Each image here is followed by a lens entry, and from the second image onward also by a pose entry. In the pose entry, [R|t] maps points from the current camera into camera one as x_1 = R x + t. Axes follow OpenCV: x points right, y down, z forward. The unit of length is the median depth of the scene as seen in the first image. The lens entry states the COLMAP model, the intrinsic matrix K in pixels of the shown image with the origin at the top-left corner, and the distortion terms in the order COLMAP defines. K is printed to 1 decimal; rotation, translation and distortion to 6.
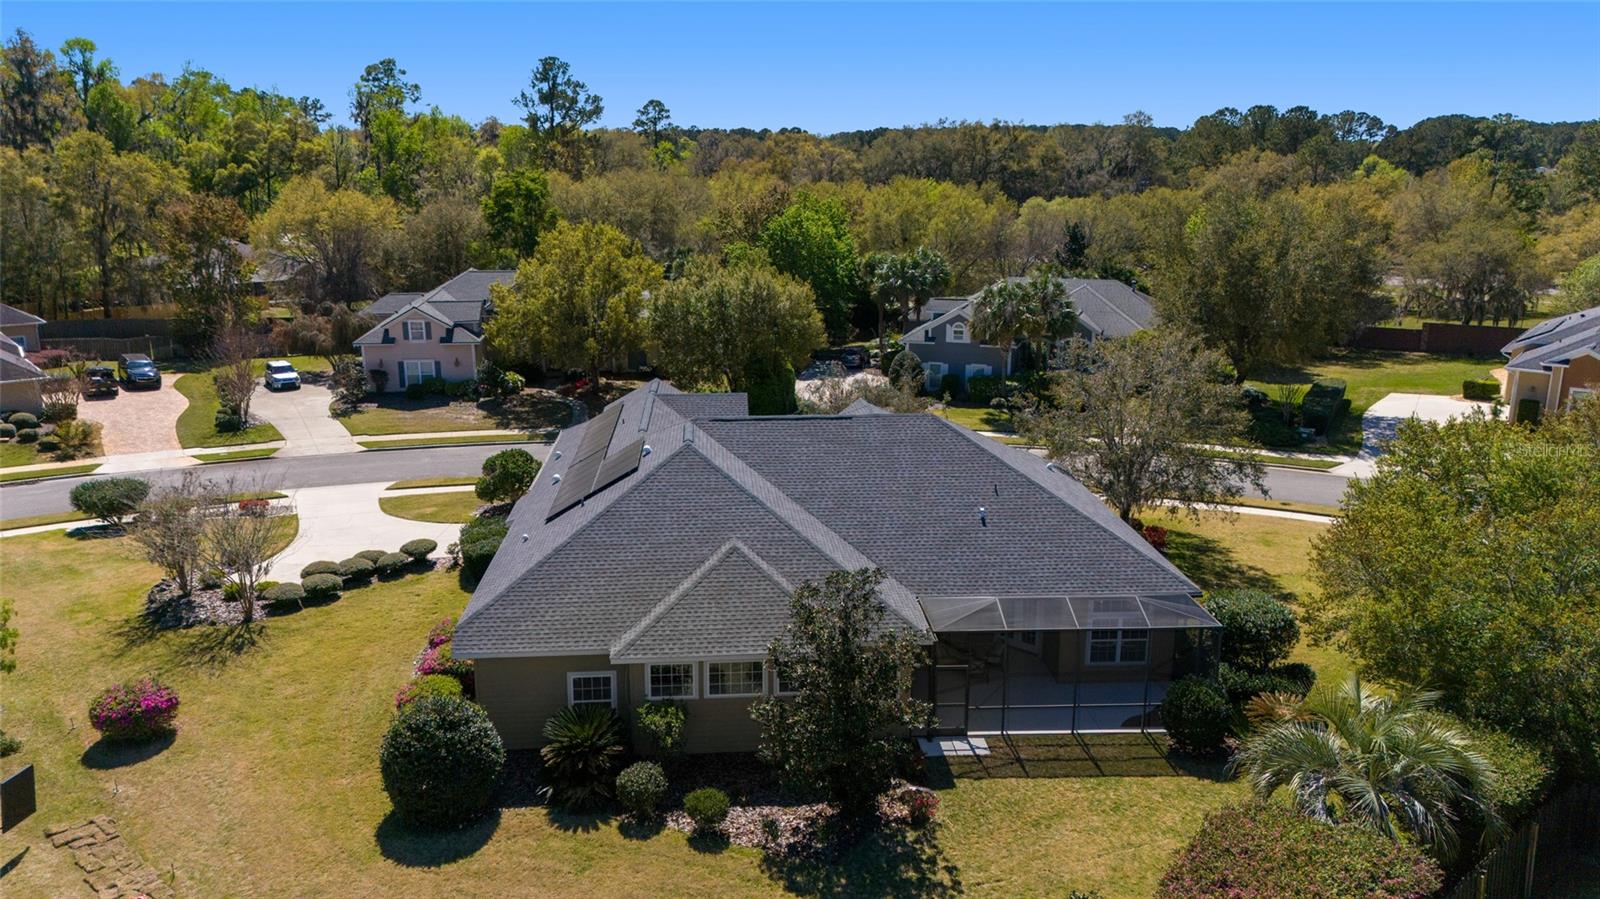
lens RADIAL K [[1188.6, 0, 803.5], [0, 1188.6, 458.1], [0, 0, 1]] dist [0.040297, -0.004429]
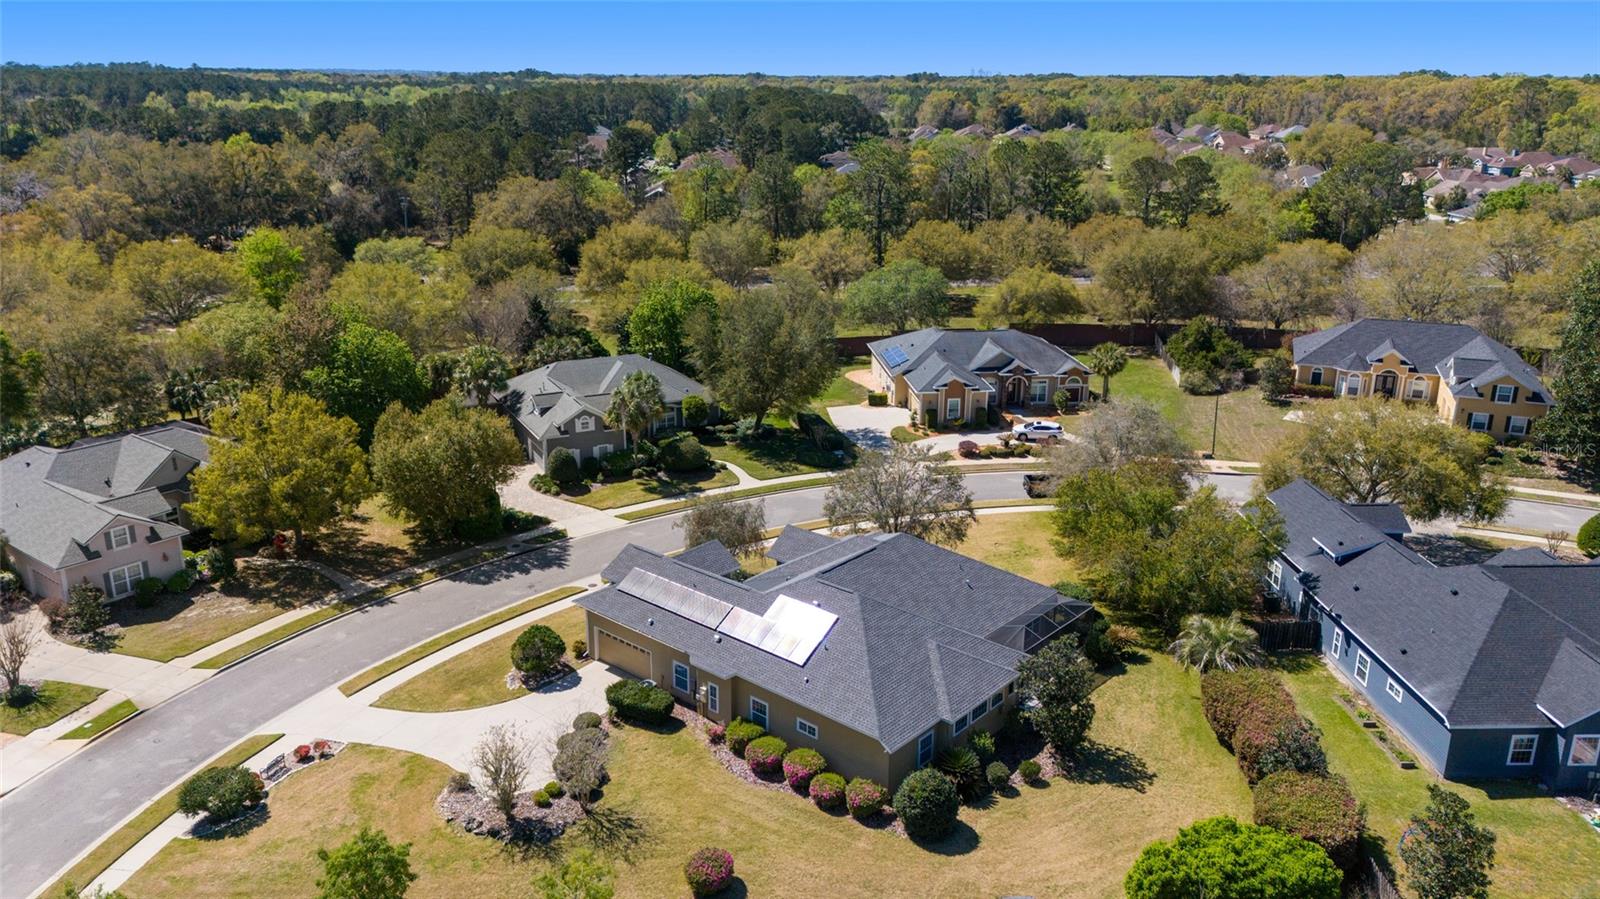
lens RADIAL K [[1190.6, 0, 803.5], [0, 1190.6, 449.6], [0, 0, 1]] dist [0.115811, -0.156355]
pose [[0.716279, -0.214799, 0.663932, -0.681463], [0.178049, 0.976210, 0.123742, -0.239854], [-0.674717, 0.029579, 0.737484, -0.112909]]
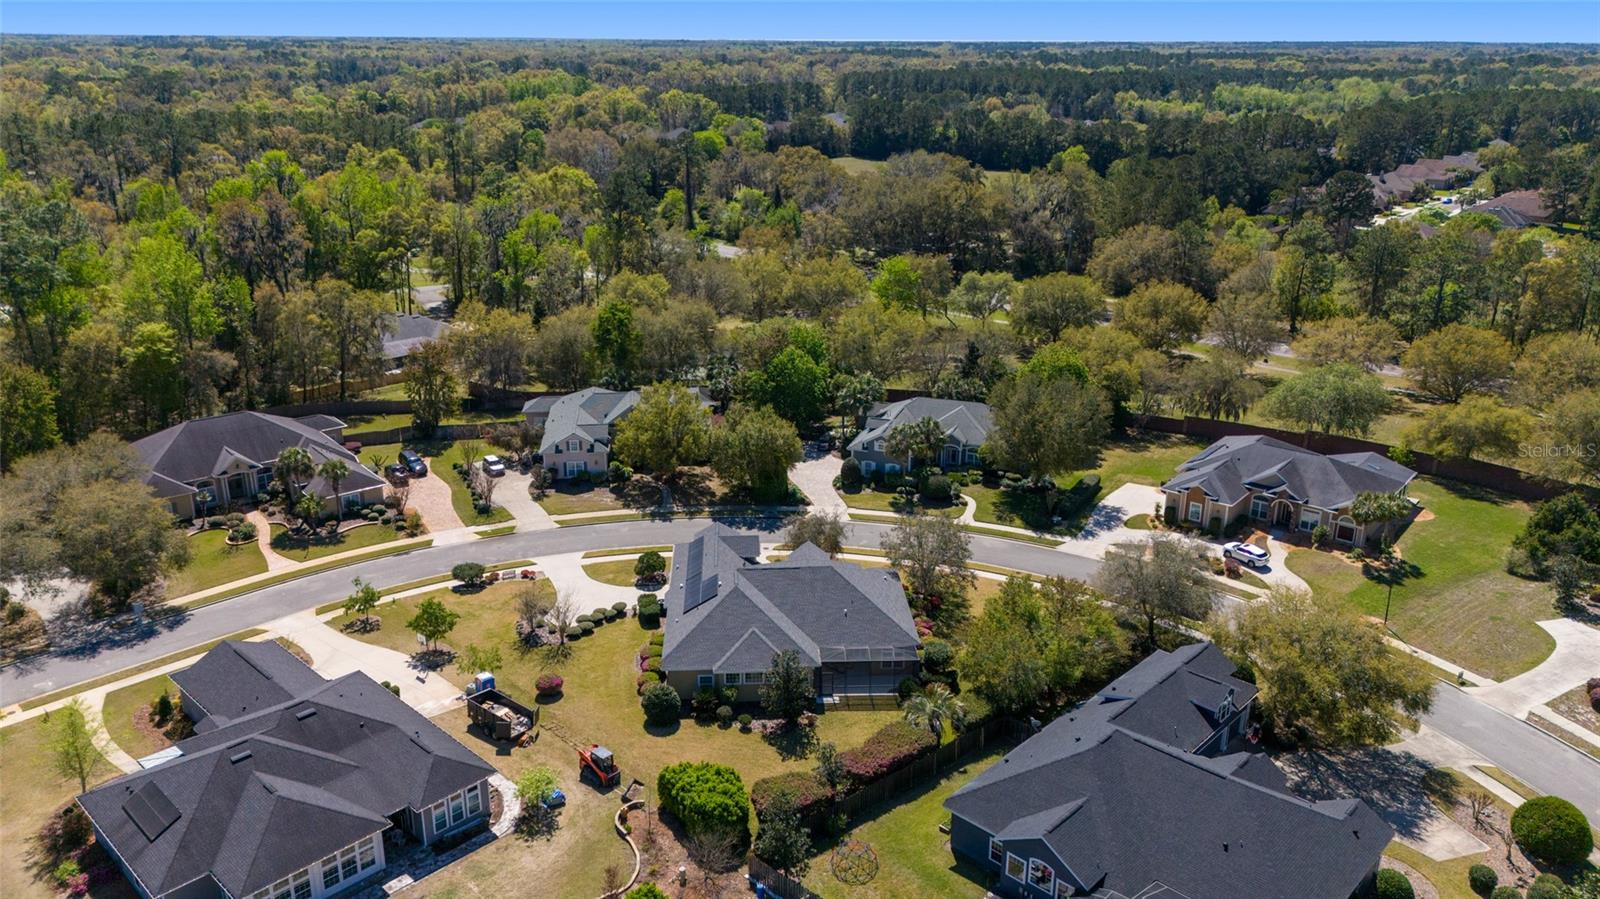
lens RADIAL K [[1190.6, 0, 803.5], [0, 1190.6, 449.6], [0, 0, 1]] dist [0.115811, -0.156355]
pose [[0.999880, 0.006884, -0.013877, 0.050110], [-0.005731, 0.996661, 0.081450, -0.298512], [0.014392, -0.081361, 0.996581, -0.922194]]
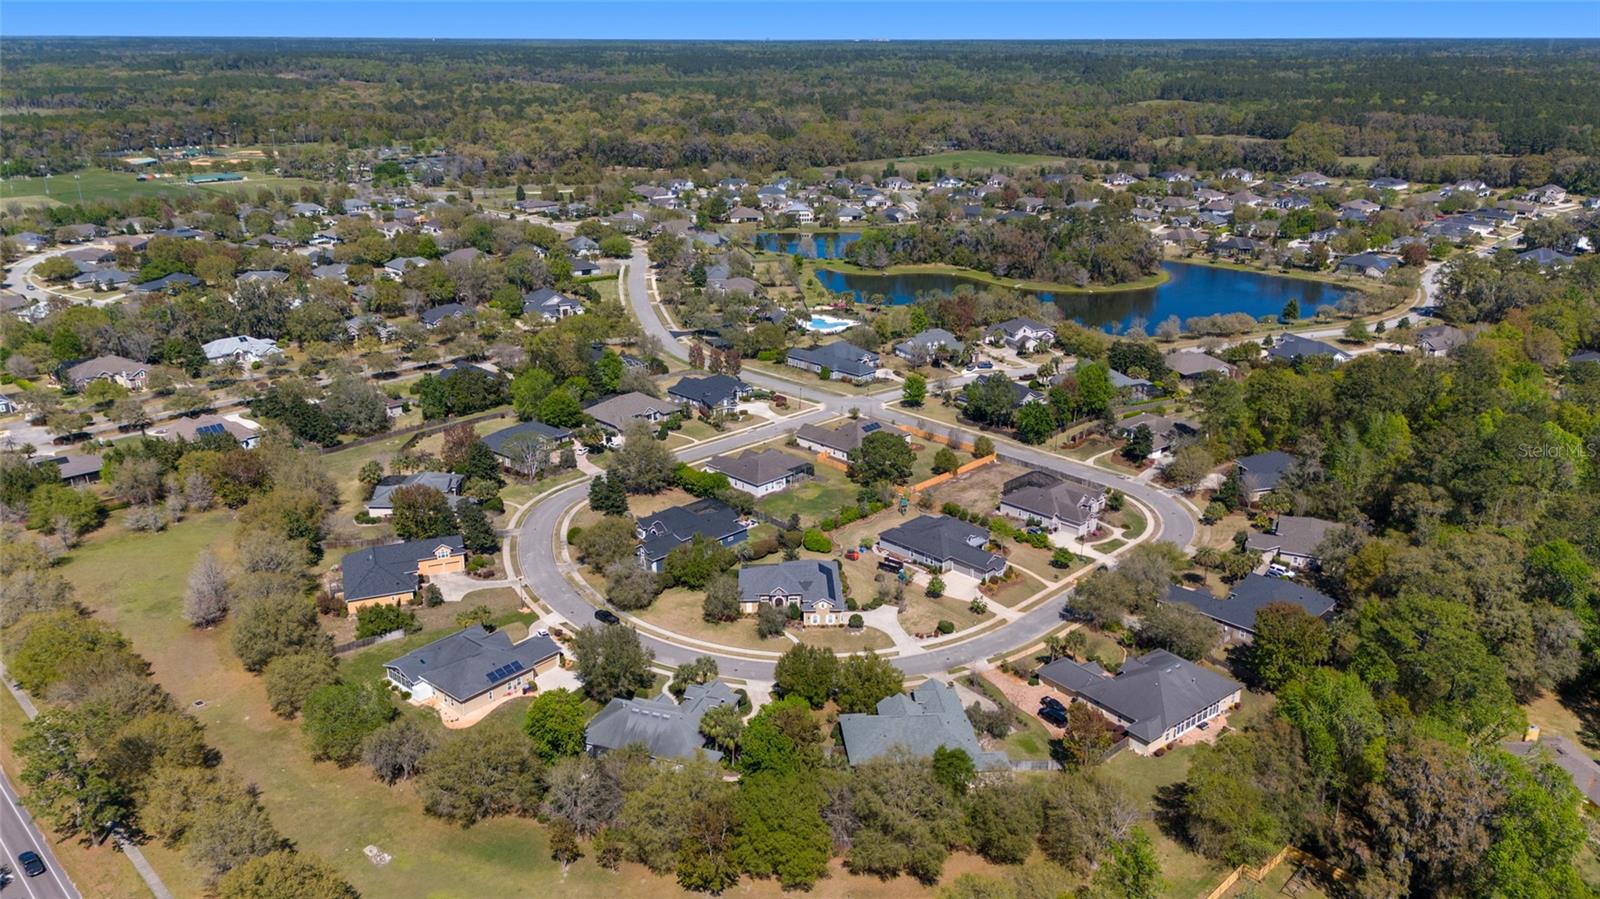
lens RADIAL K [[1190.6, 0, 803.5], [0, 1190.6, 449.6], [0, 0, 1]] dist [0.115811, -0.156355]
pose [[-0.999246, -0.013824, 0.036270, -0.162461], [0.008447, 0.834577, 0.550827, -2.362554], [-0.037885, 0.550718, -0.833831, 3.484855]]
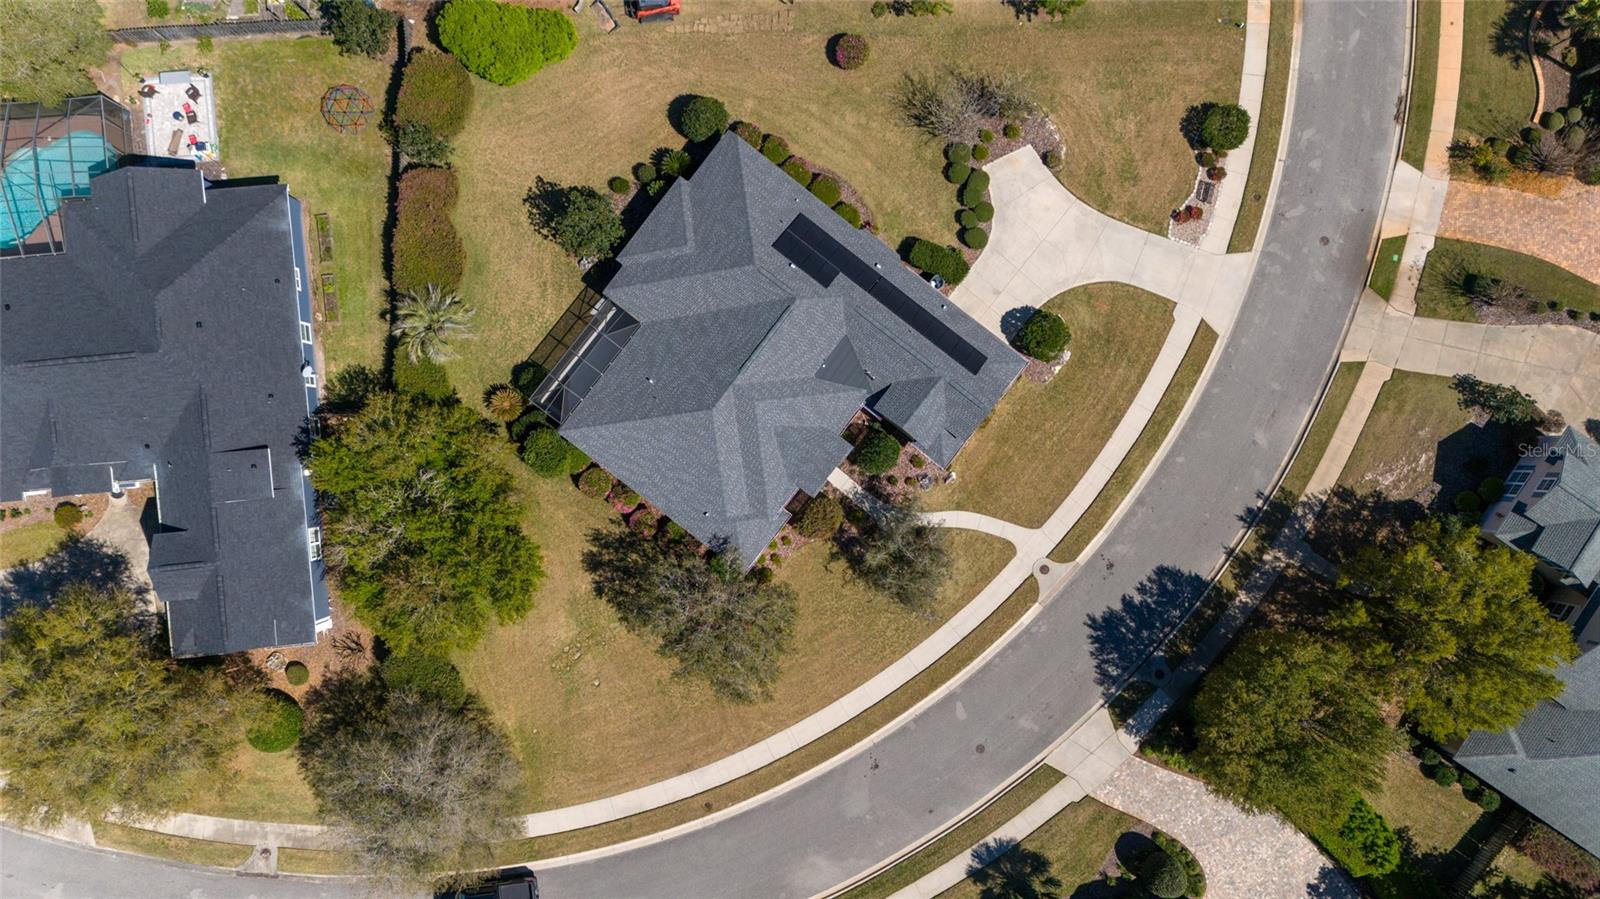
lens RADIAL K [[1165.3, 0, 804.7], [0, 1165.3, 451.5], [0, 0, 1]] dist [0.099147, -0.115901]
pose [[-0.668692, 0.743359, -0.016362, 0.055844], [-0.201377, -0.159879, 0.966378, -1.036683], [0.715750, 0.649504, 0.256605, 0.425414]]
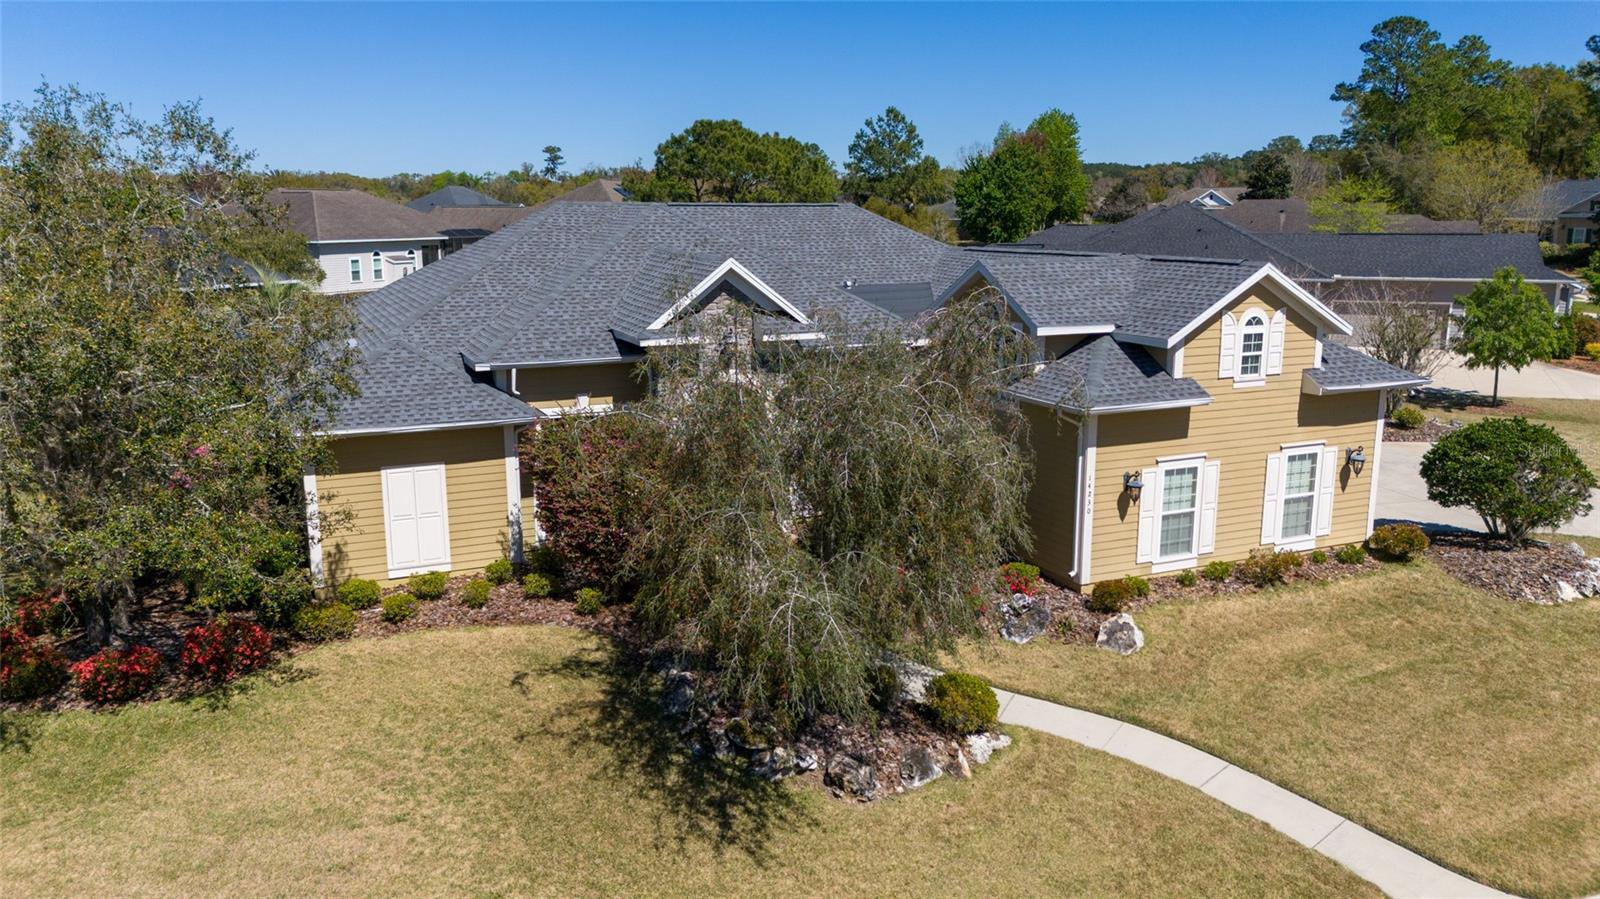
lens RADIAL K [[1165.3, 0, 804.7], [0, 1165.3, 451.5], [0, 0, 1]] dist [0.099147, -0.115901]
pose [[-0.935578, 0.072340, -0.345631, 0.138540], [-0.085292, 0.903517, 0.419979, -0.132390], [0.342664, 0.422403, -0.839141, 1.039180]]
